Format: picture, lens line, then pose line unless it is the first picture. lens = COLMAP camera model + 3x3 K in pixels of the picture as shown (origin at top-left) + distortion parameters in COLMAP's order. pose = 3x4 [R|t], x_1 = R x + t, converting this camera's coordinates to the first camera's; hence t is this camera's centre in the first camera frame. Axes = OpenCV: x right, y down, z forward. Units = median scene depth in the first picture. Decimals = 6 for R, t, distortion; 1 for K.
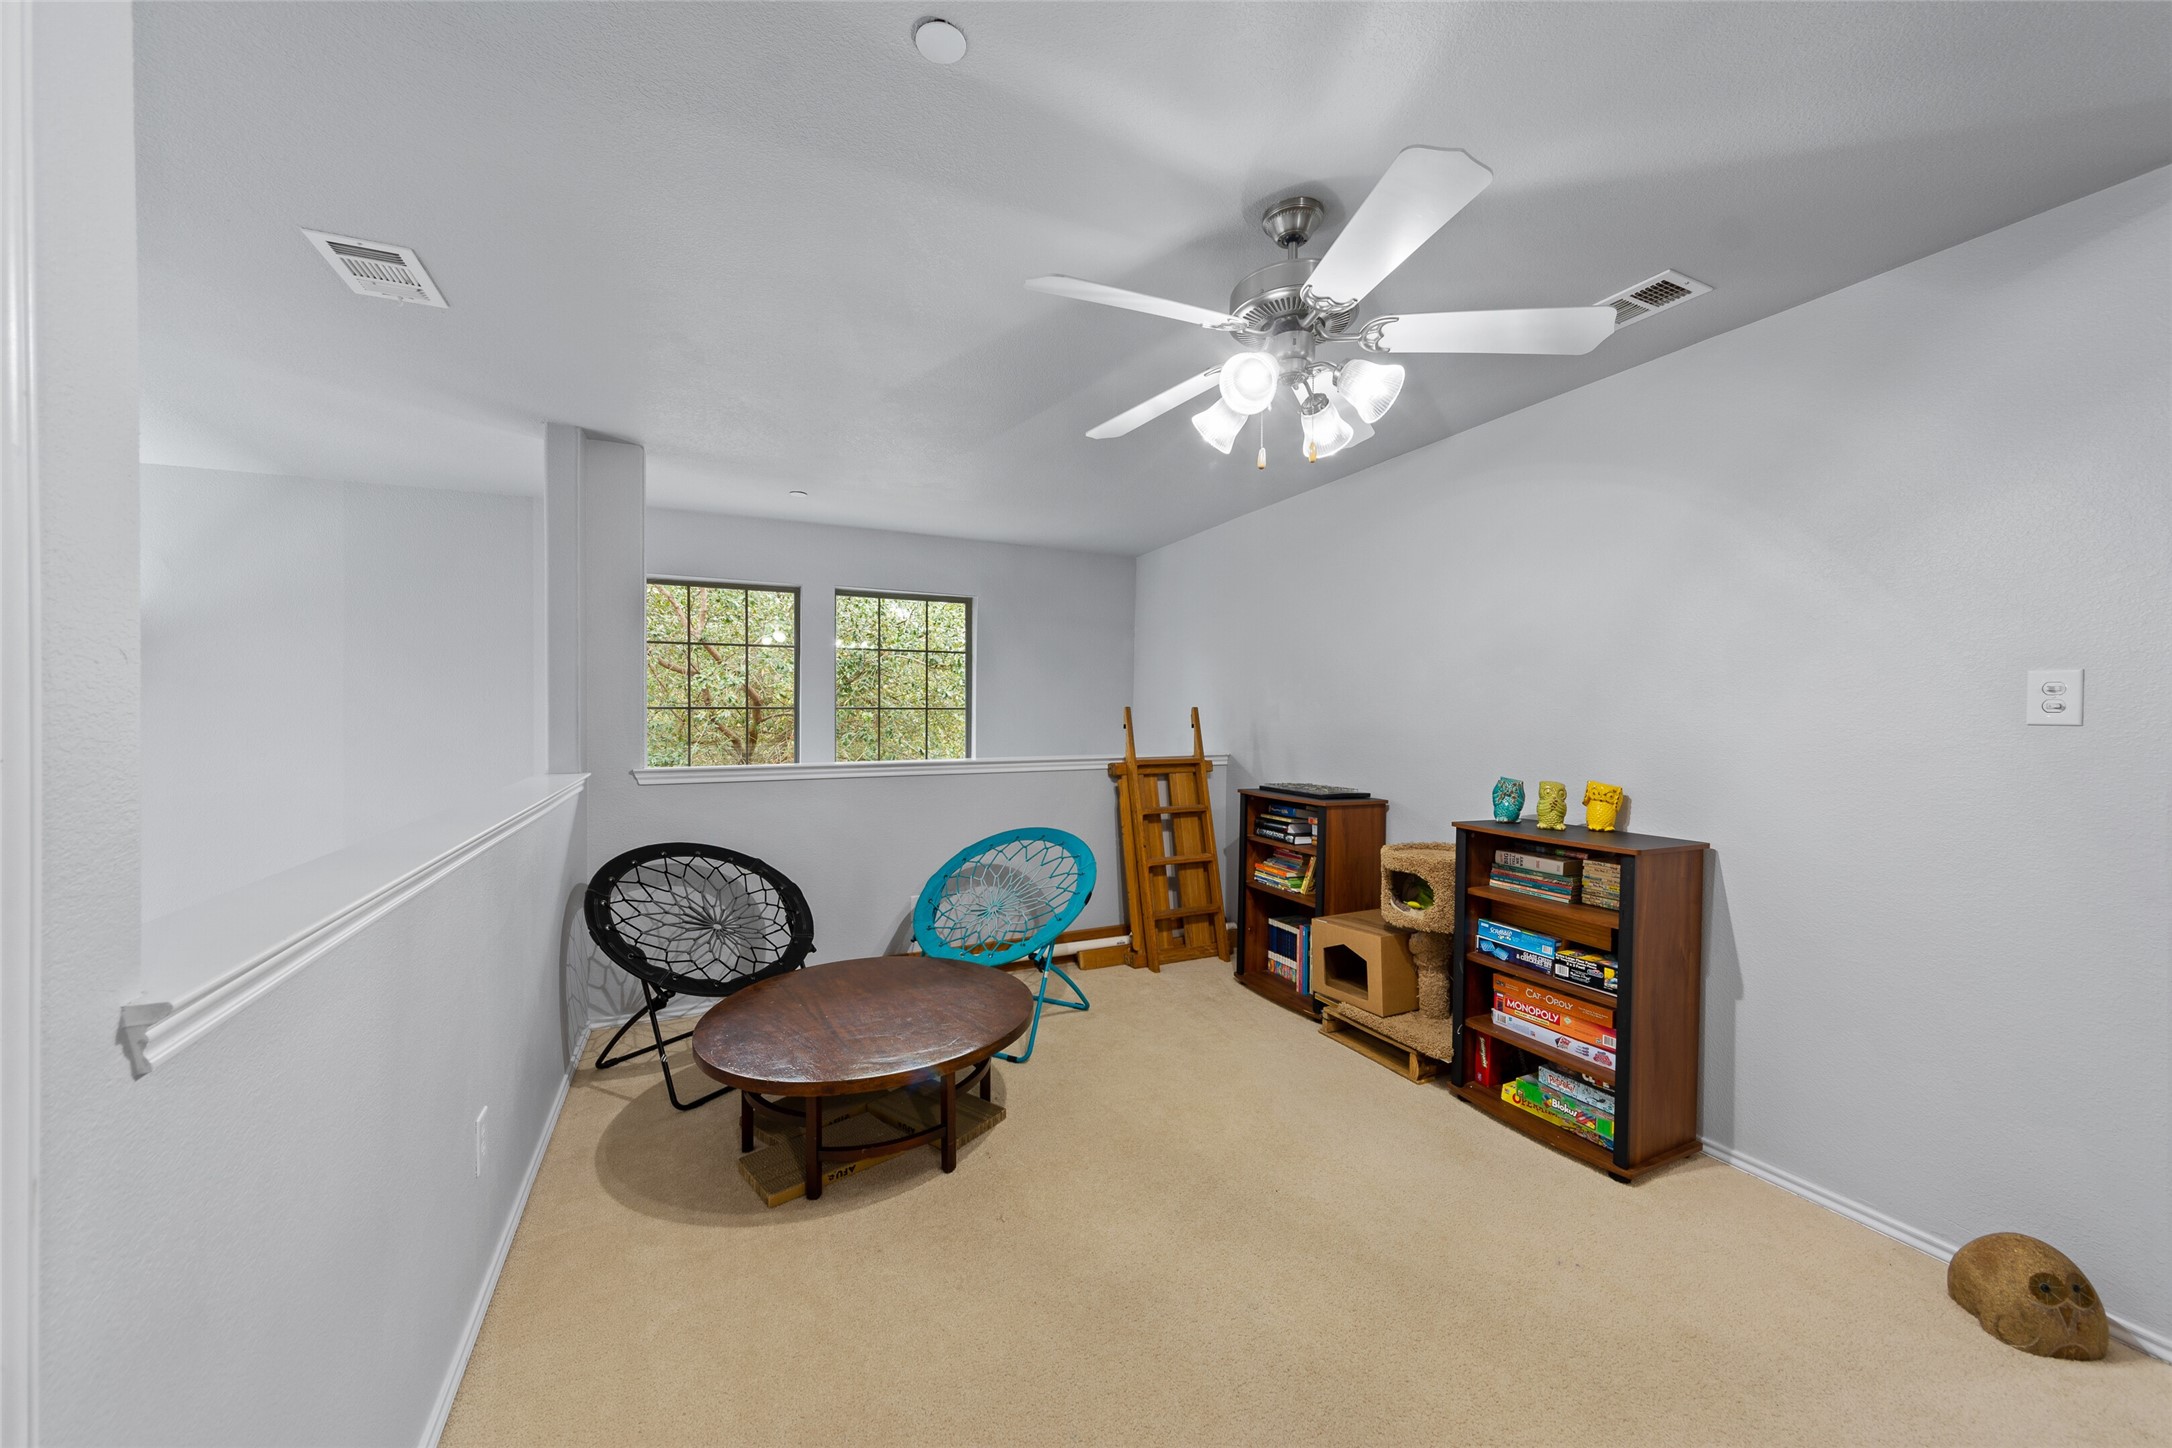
lens RADIAL K [[790.4, 0, 1091.1], [0, 790.4, 704.4], [0, 0, 1]] dist [-0.005765, 0.000745]
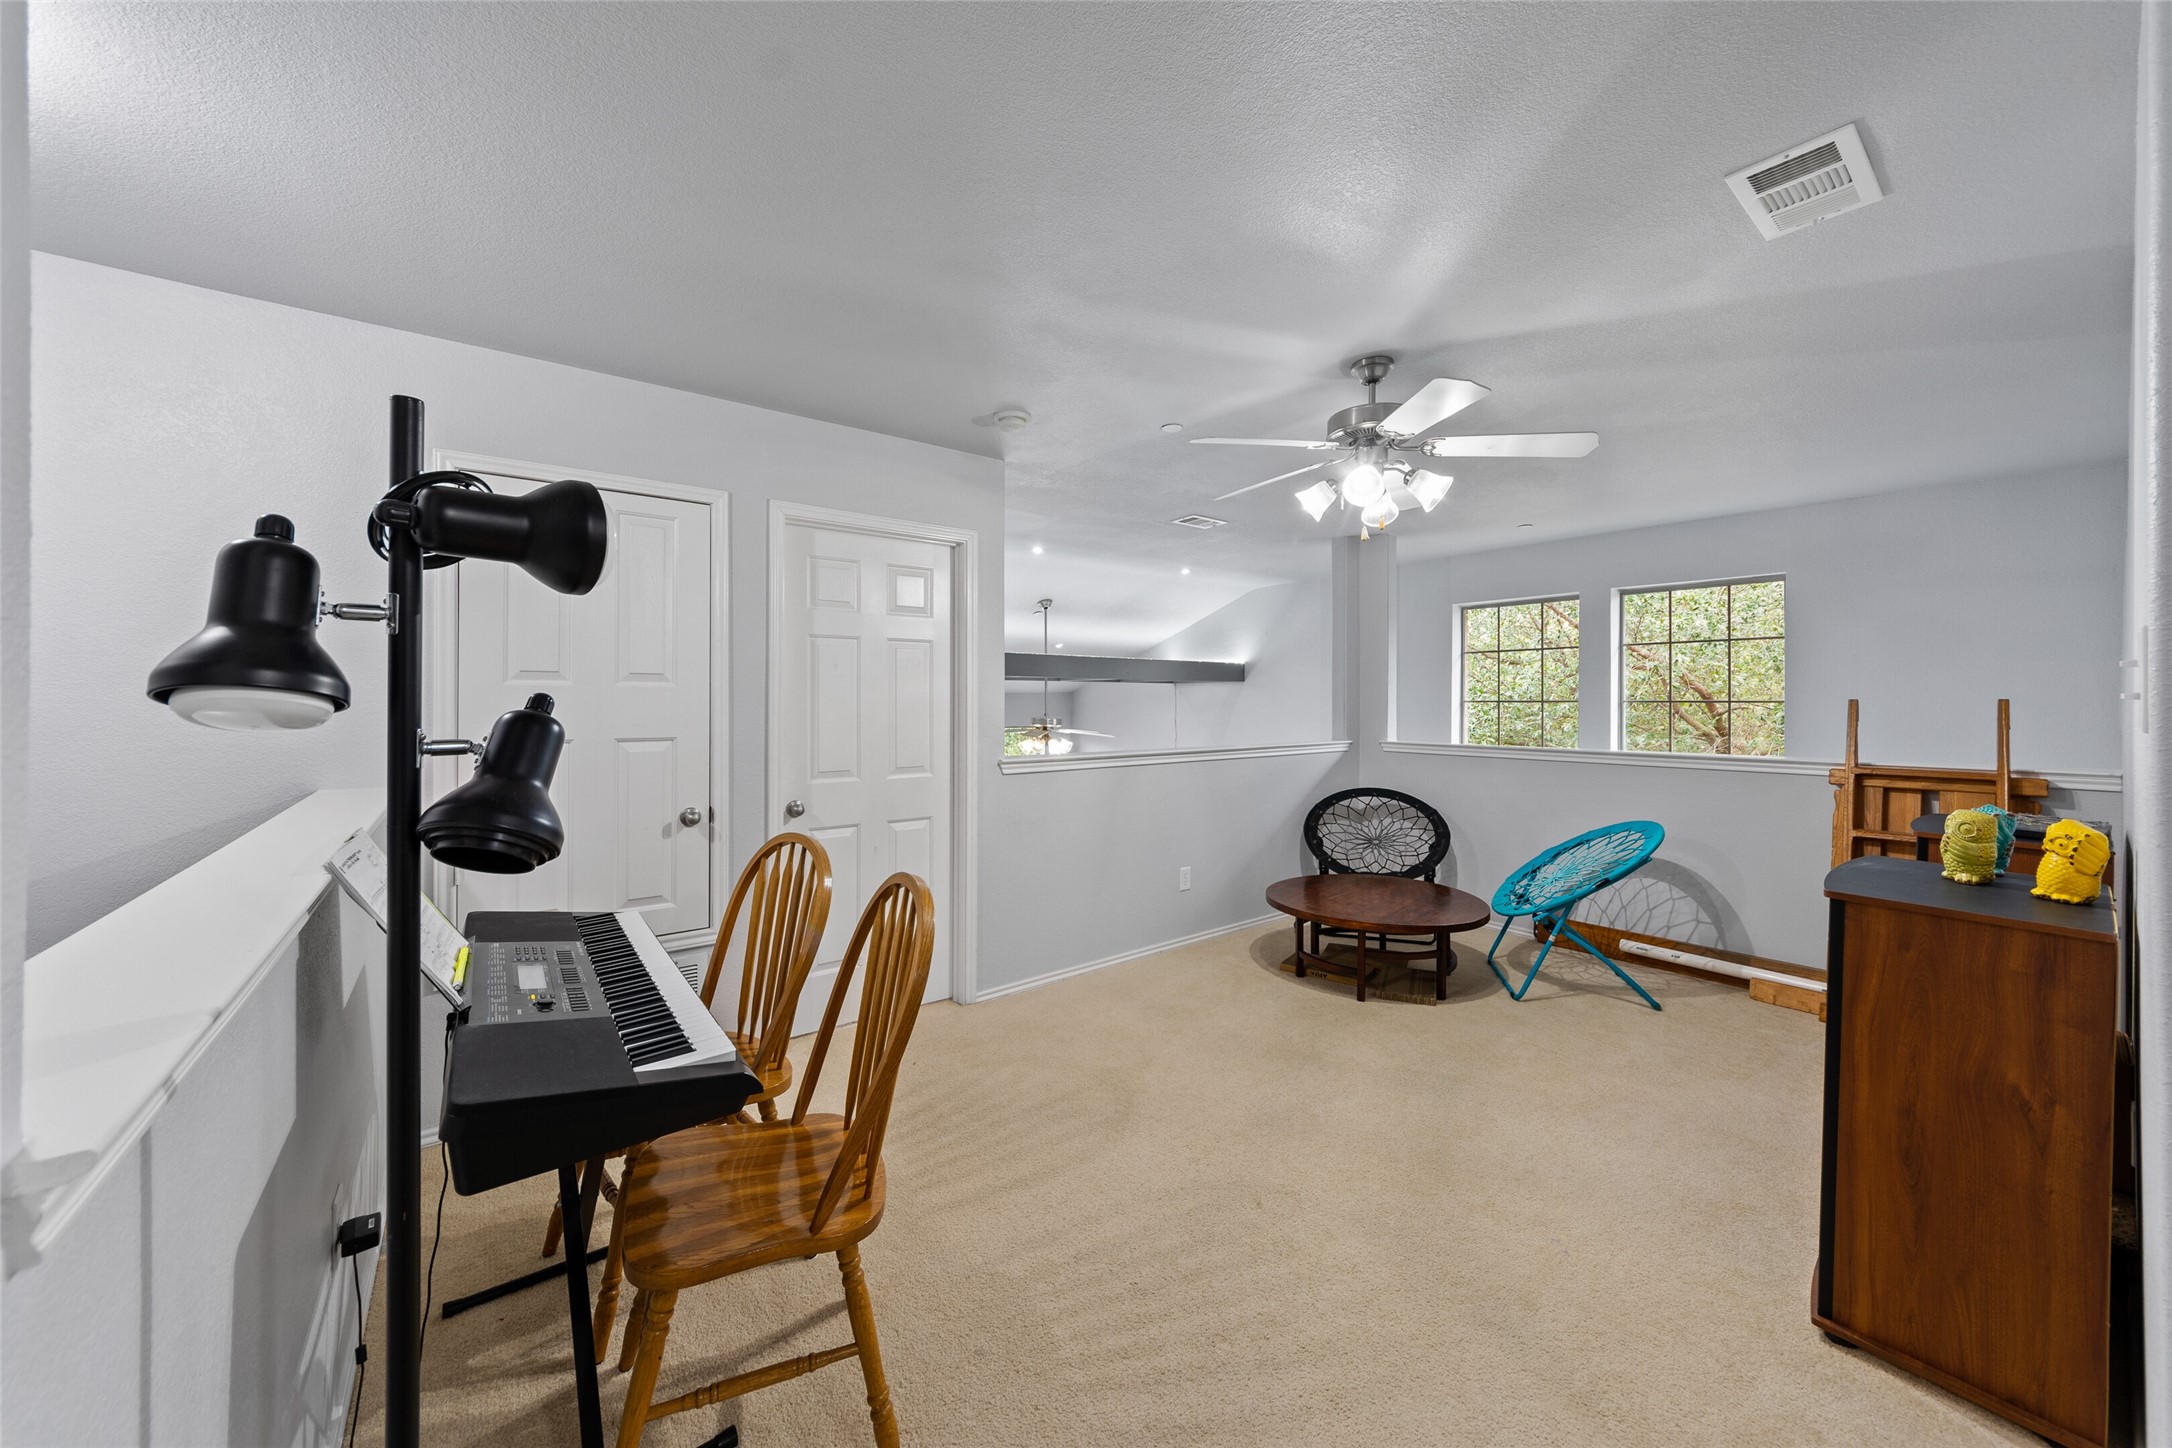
lens RADIAL K [[790.4, 0, 1083.4], [0, 790.4, 697.0], [0, 0, 1]] dist [-0.005765, 0.000745]
pose [[0.189978, -0.011722, -0.981718, 0.907692], [-0.007620, 0.999881, -0.013414, 0.025219], [0.981759, 0.010029, 0.189867, 0.138223]]
